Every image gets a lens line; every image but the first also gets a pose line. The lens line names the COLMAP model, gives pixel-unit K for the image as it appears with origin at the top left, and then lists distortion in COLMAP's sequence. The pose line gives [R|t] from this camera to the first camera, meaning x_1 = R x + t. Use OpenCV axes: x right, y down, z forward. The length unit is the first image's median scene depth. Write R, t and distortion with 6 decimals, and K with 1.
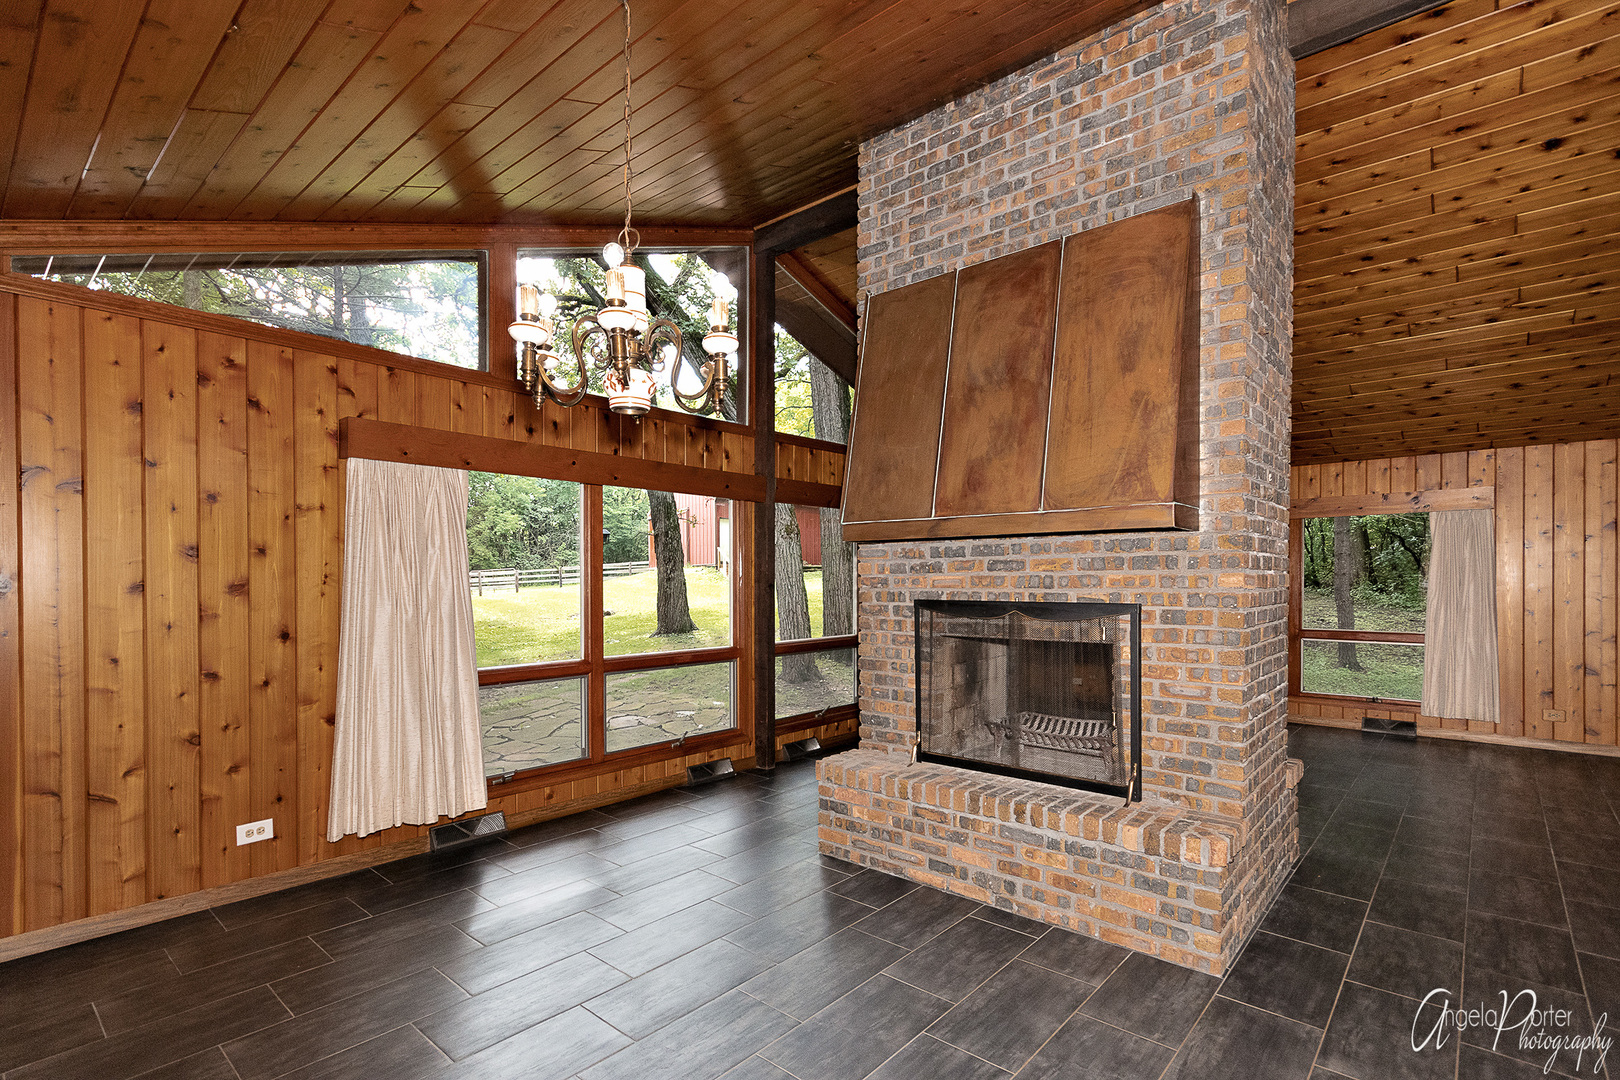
lens RADIAL K [[770.4, 0, 811.4], [0, 770.4, 584.8], [0, 0, 1]] dist [0.001914, 0.000374]
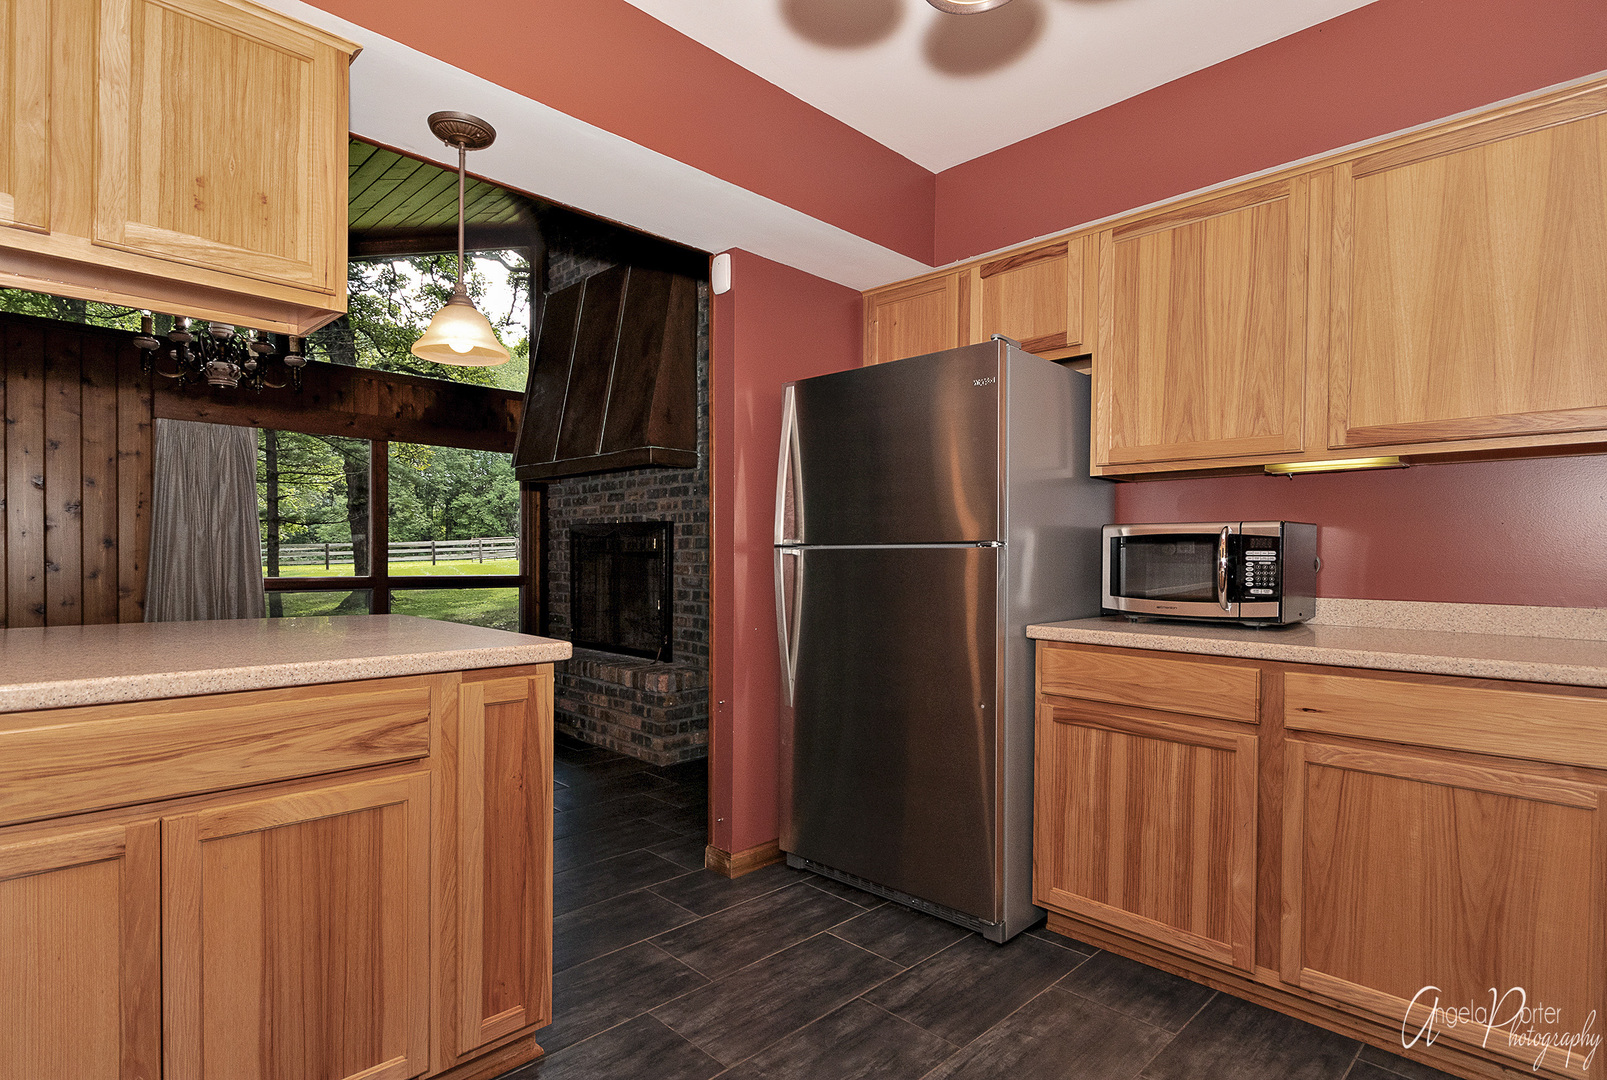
lens RADIAL K [[828.8, 0, 801.7], [0, 828.8, 568.0], [0, 0, 1]] dist [0.001384, -0.000631]
pose [[0.997326, 0.011100, -0.072237, 0.758712], [-0.010648, 0.999921, 0.006634, 0.095210], [0.072305, -0.005847, 0.997365, -0.471939]]
